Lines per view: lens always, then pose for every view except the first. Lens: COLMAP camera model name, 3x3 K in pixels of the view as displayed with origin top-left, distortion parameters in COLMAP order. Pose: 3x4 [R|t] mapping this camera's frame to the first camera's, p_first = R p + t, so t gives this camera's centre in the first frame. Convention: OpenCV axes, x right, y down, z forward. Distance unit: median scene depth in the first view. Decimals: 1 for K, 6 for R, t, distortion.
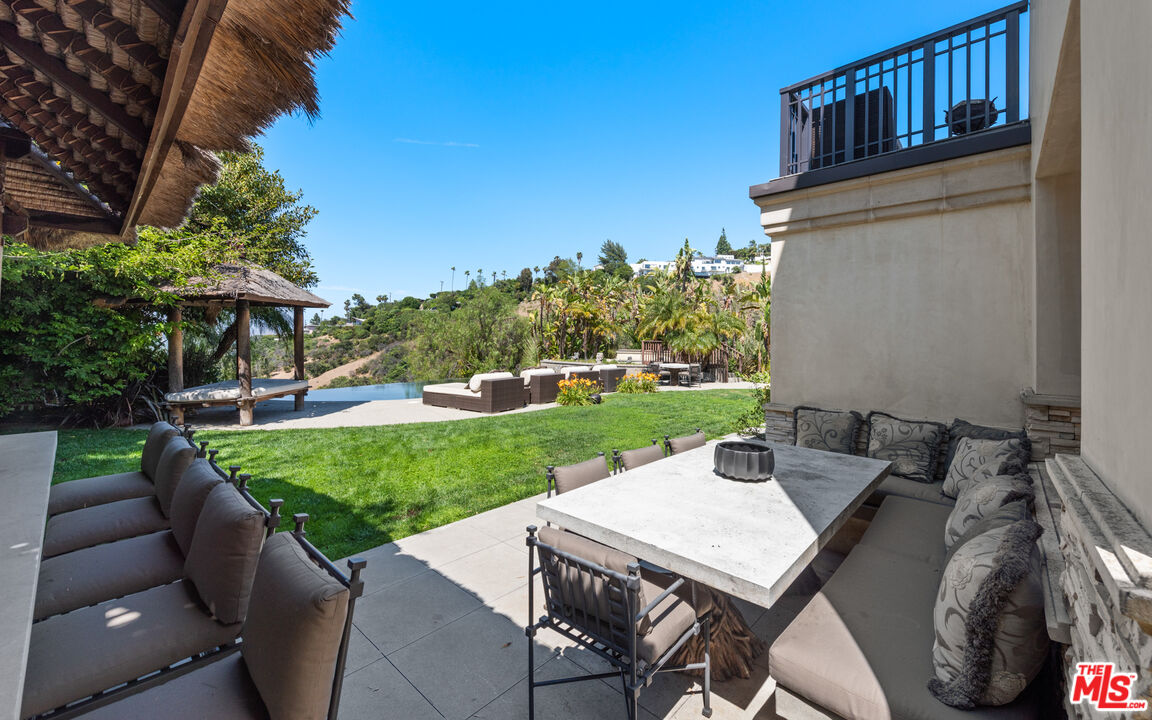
lens RADIAL K [[453.7, 0, 579.5], [0, 453.7, 335.9], [0, 0, 1]] dist [0.002314, 0.000206]
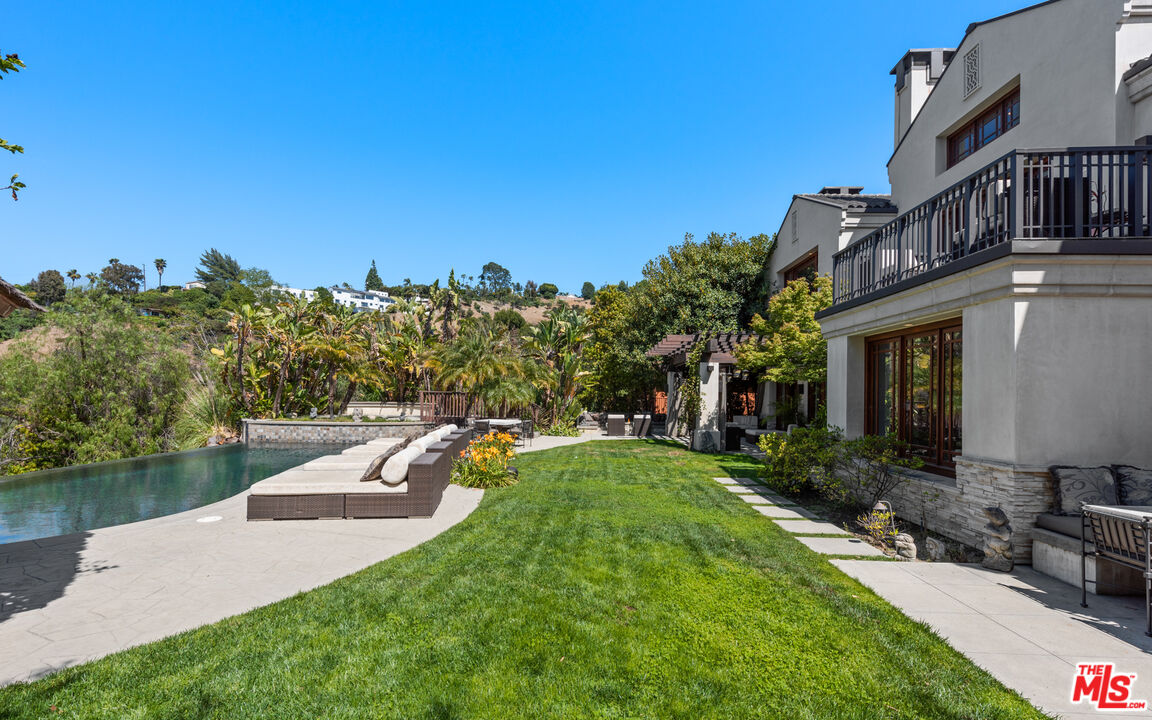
lens RADIAL K [[498.8, 0, 578.6], [0, 498.8, 389.8], [0, 0, 1]] dist [0.002657, 0.000032]
pose [[0.761580, 0.001627, 0.648069, -0.622340], [-0.010670, 0.999893, 0.010029, -0.009741], [-0.647983, -0.014553, 0.761516, 0.486481]]
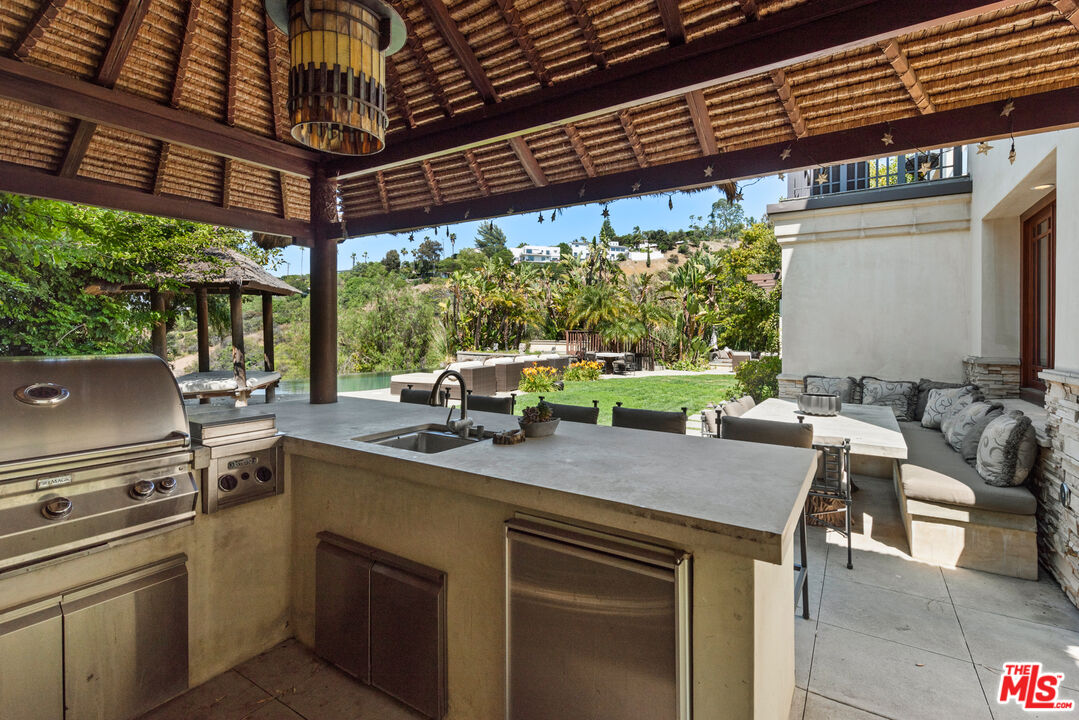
lens RADIAL K [[499.0, 0, 539.3], [0, 499.0, 335.2], [0, 0, 1]] dist [0.001554, -0.000389]
pose [[0.984925, -0.005708, 0.172890, -0.308126], [0.002835, 0.999854, 0.016859, 0.006792], [-0.172961, -0.016115, 0.984797, -0.168756]]
